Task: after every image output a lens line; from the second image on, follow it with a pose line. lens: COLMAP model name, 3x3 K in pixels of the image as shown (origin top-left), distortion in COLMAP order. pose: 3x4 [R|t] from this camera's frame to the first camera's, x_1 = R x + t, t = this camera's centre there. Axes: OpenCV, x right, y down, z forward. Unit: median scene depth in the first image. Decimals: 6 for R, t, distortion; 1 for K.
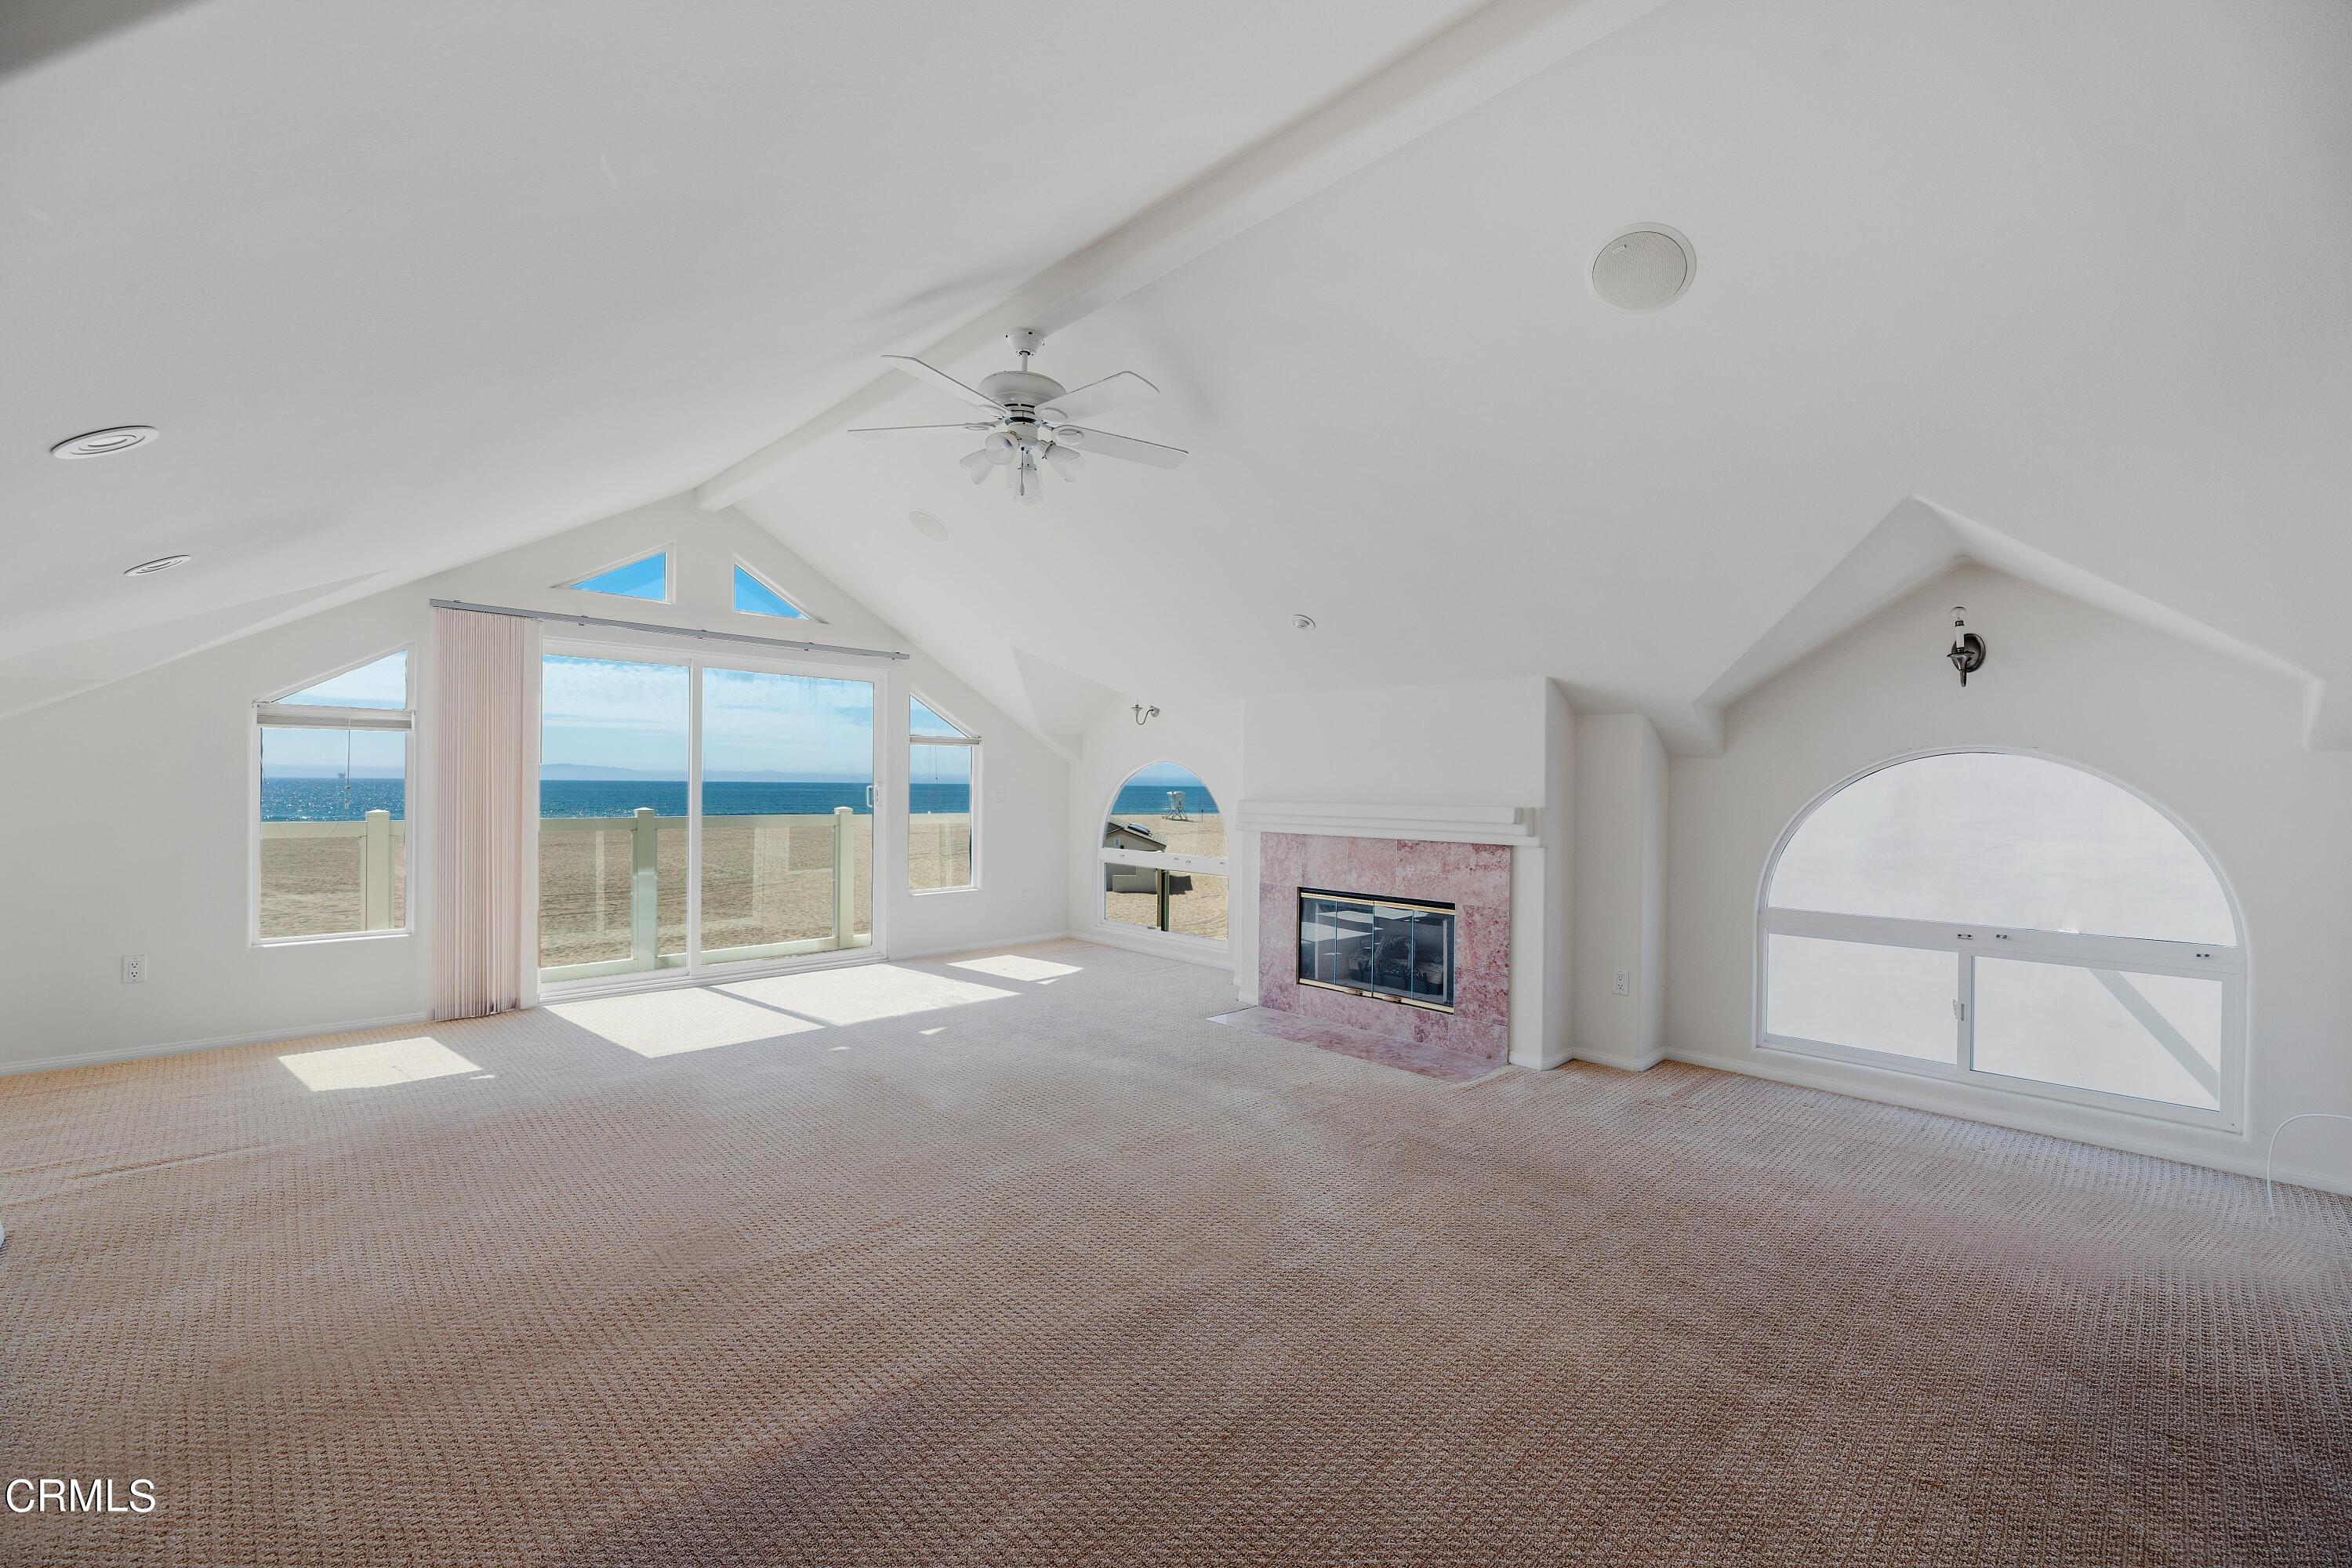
lens RADIAL K [[952.4, 0, 1189.2], [0, 952.4, 783.9], [0, 0, 1]] dist [0.001130, -0.003331]
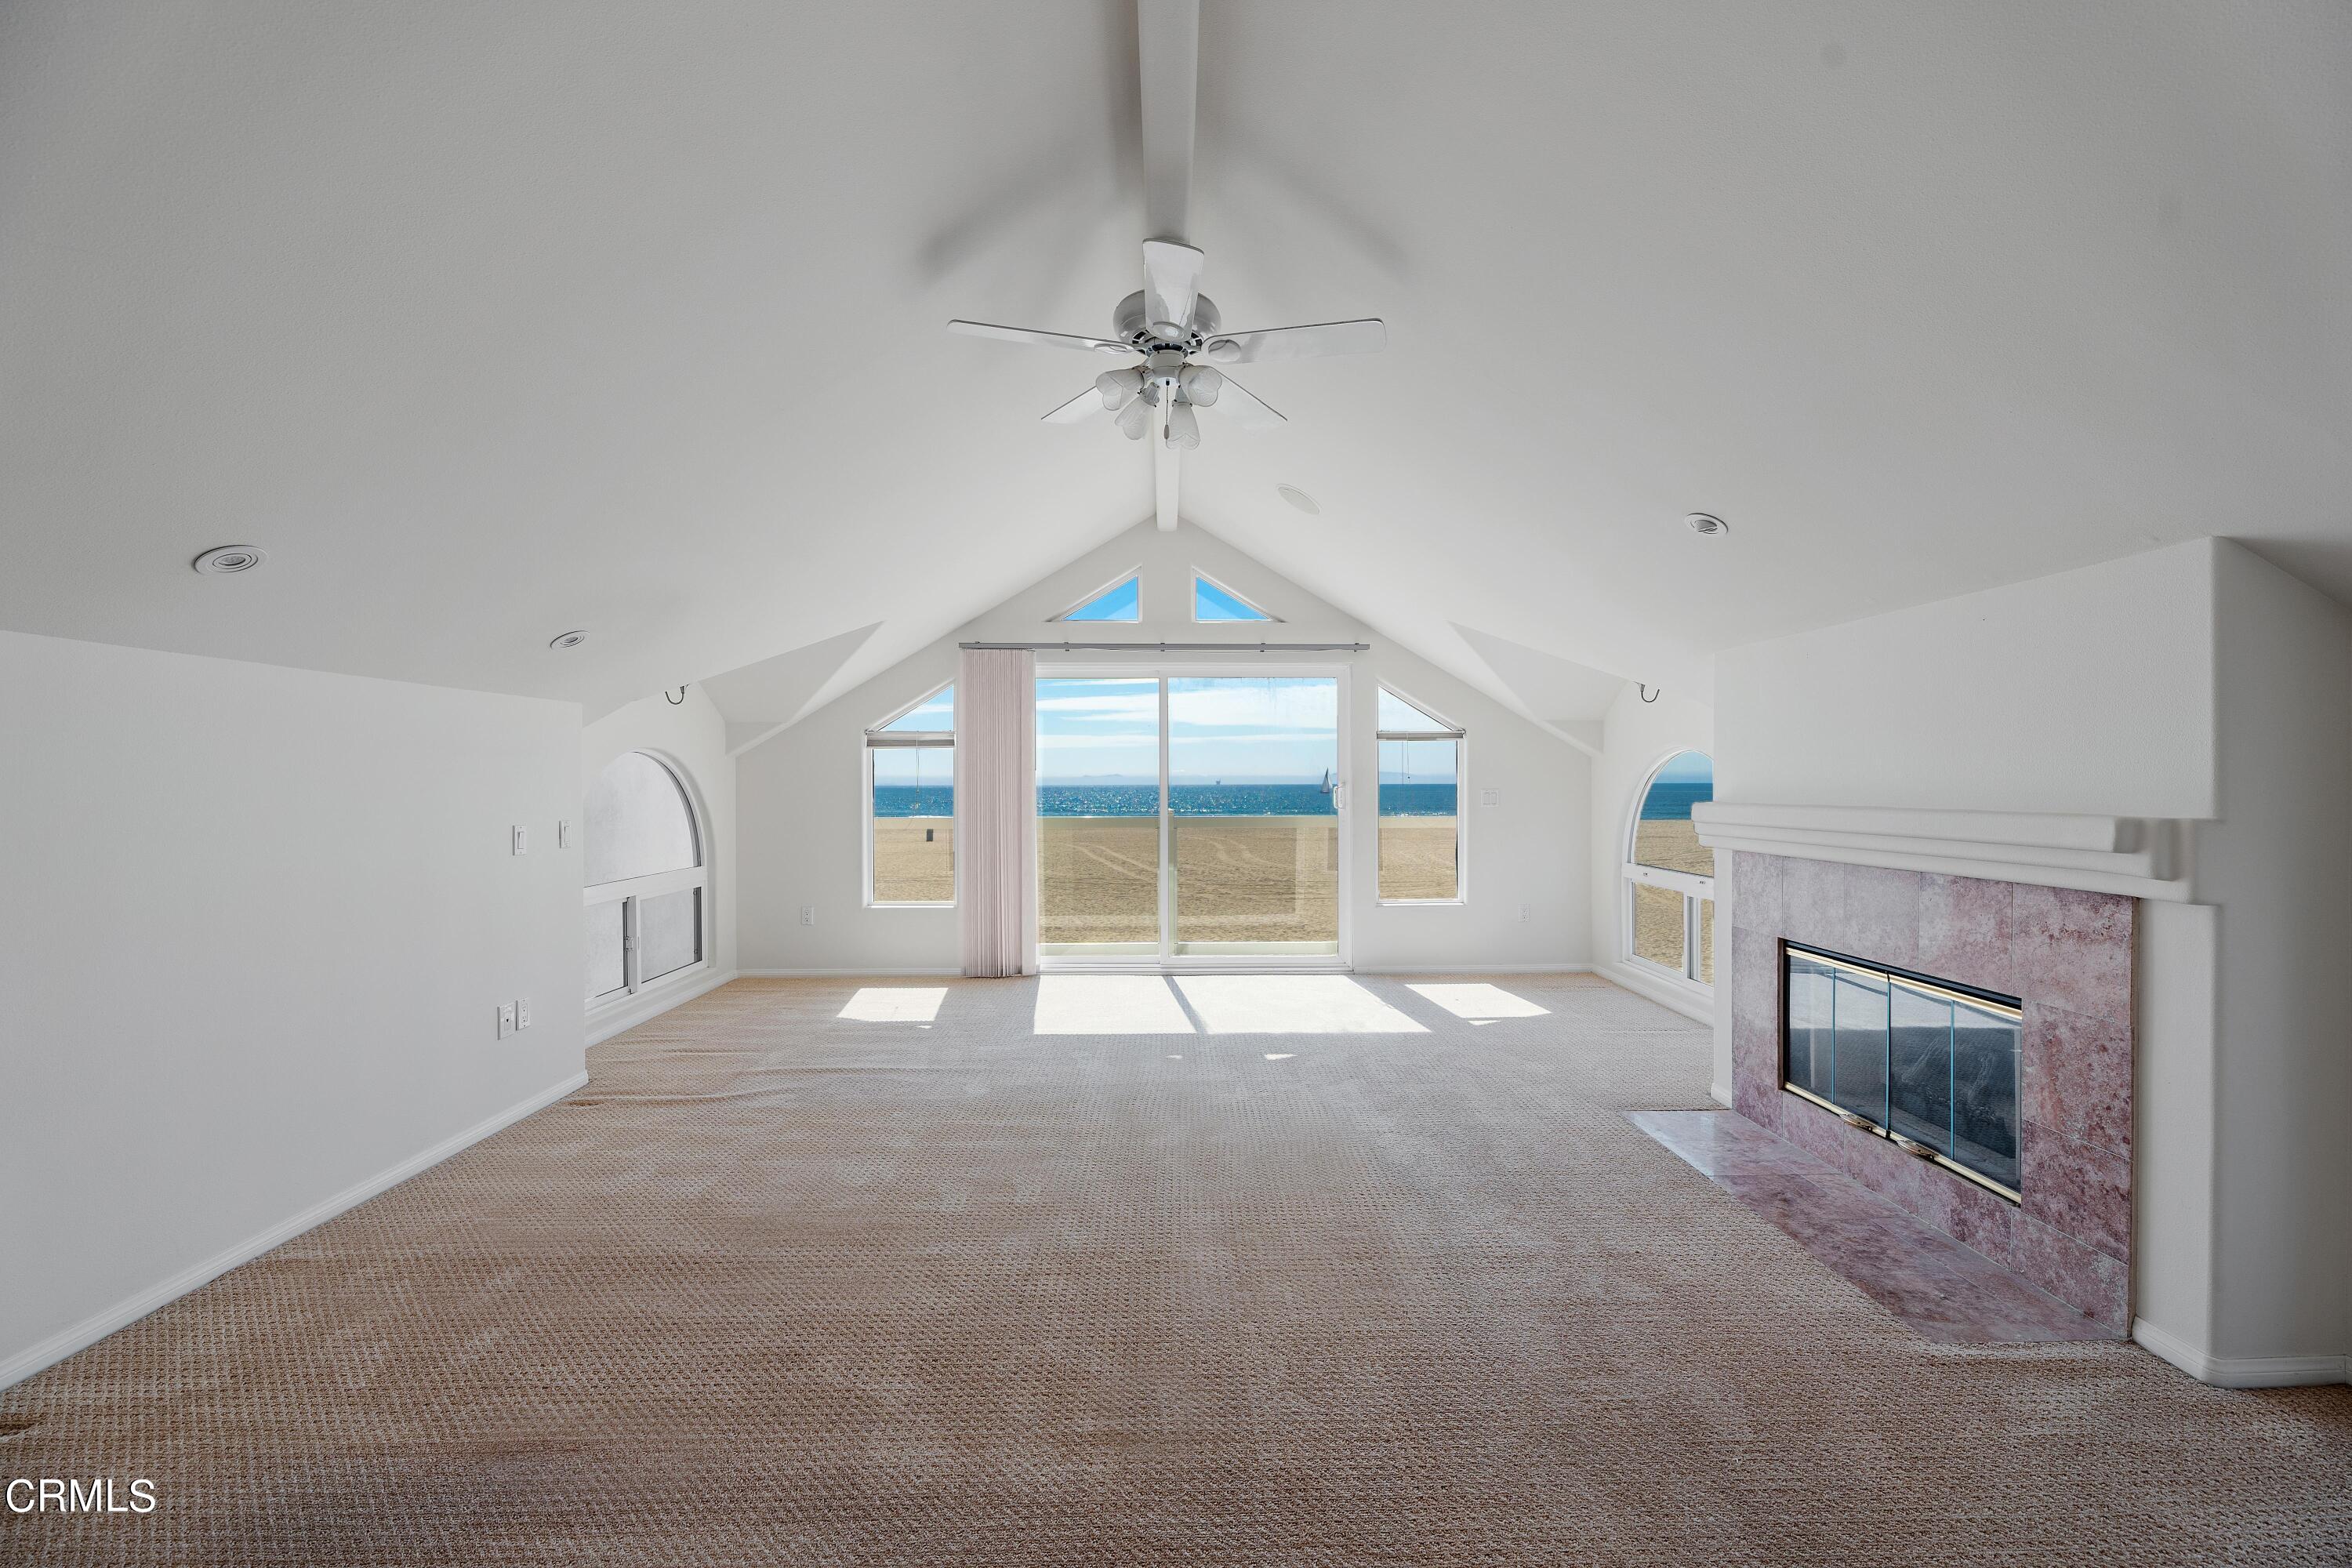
lens RADIAL K [[952.4, 0, 1184.1], [0, 952.4, 788.2], [0, 0, 1]] dist [0.001130, -0.003331]
pose [[0.725645, -0.009172, -0.688008, 0.275823], [0.011042, 0.999938, -0.001684, 0.004299], [0.687981, -0.006375, 0.725701, 0.270240]]
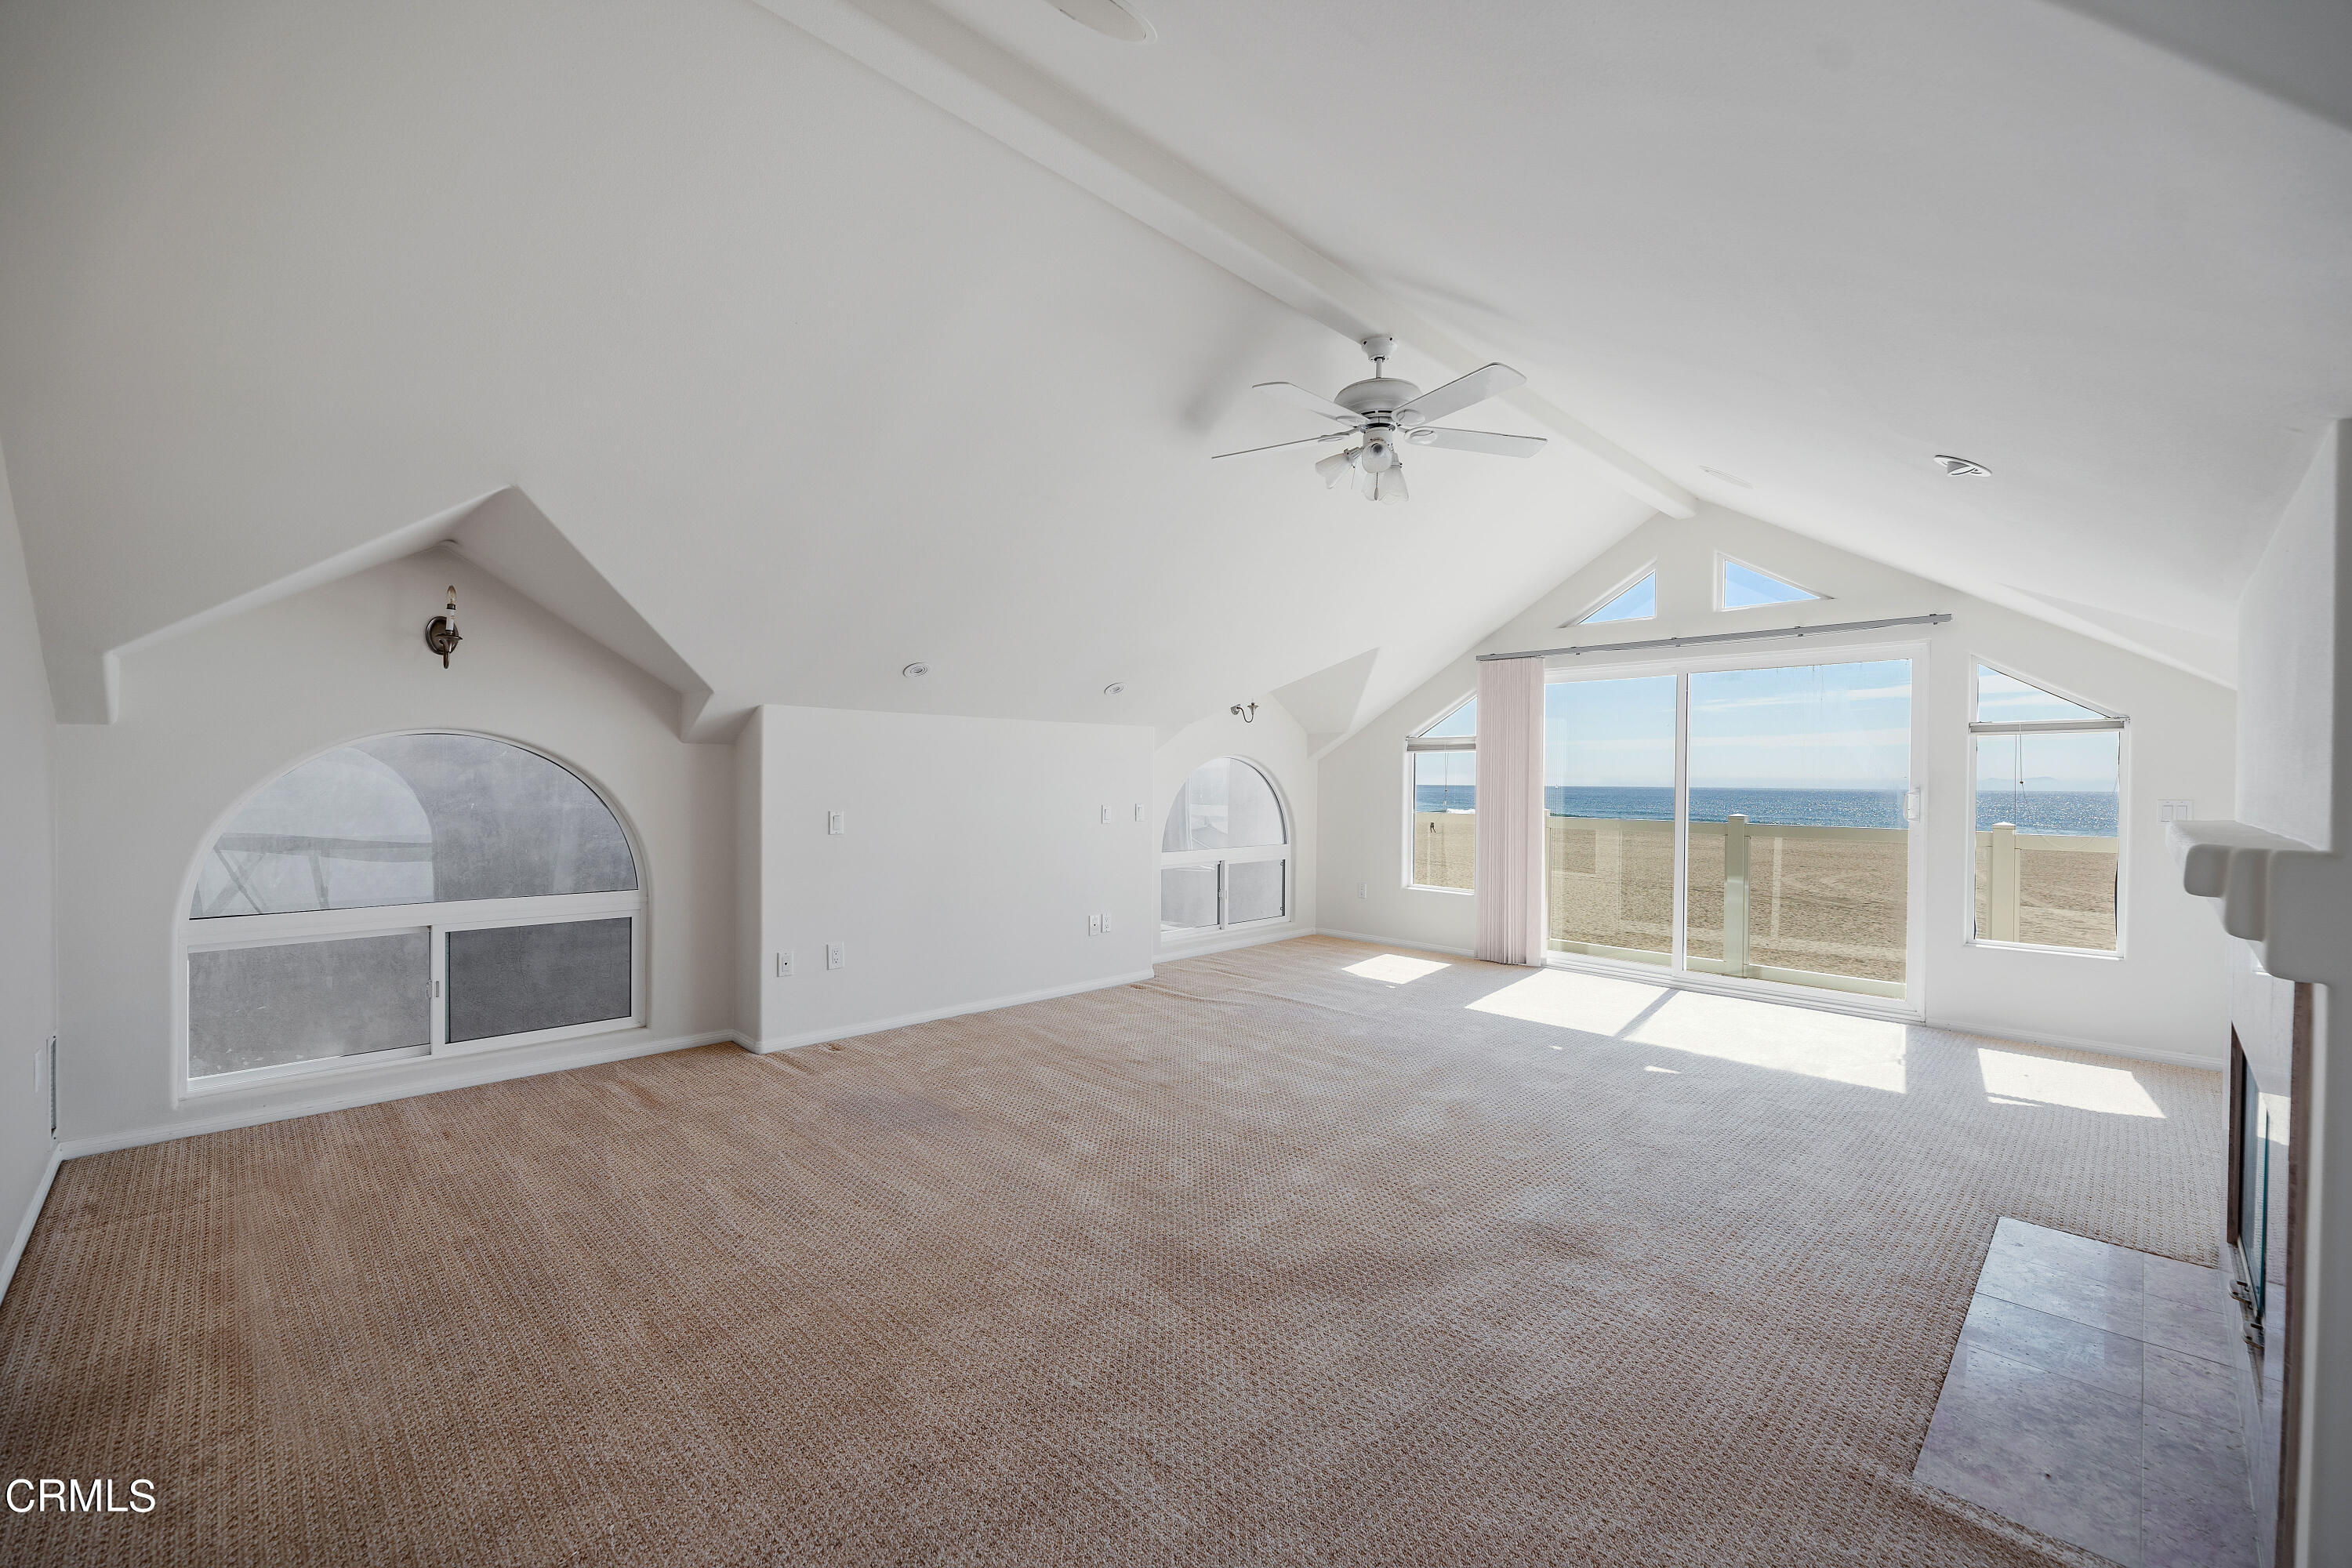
lens RADIAL K [[952.4, 0, 1188.0], [0, 952.4, 784.3], [0, 0, 1]] dist [0.001130, -0.003331]
pose [[0.005506, -0.007223, -0.999959, 0.571494], [-0.009234, 0.999931, -0.007274, 0.007954], [0.999942, 0.009273, 0.005439, 0.540415]]
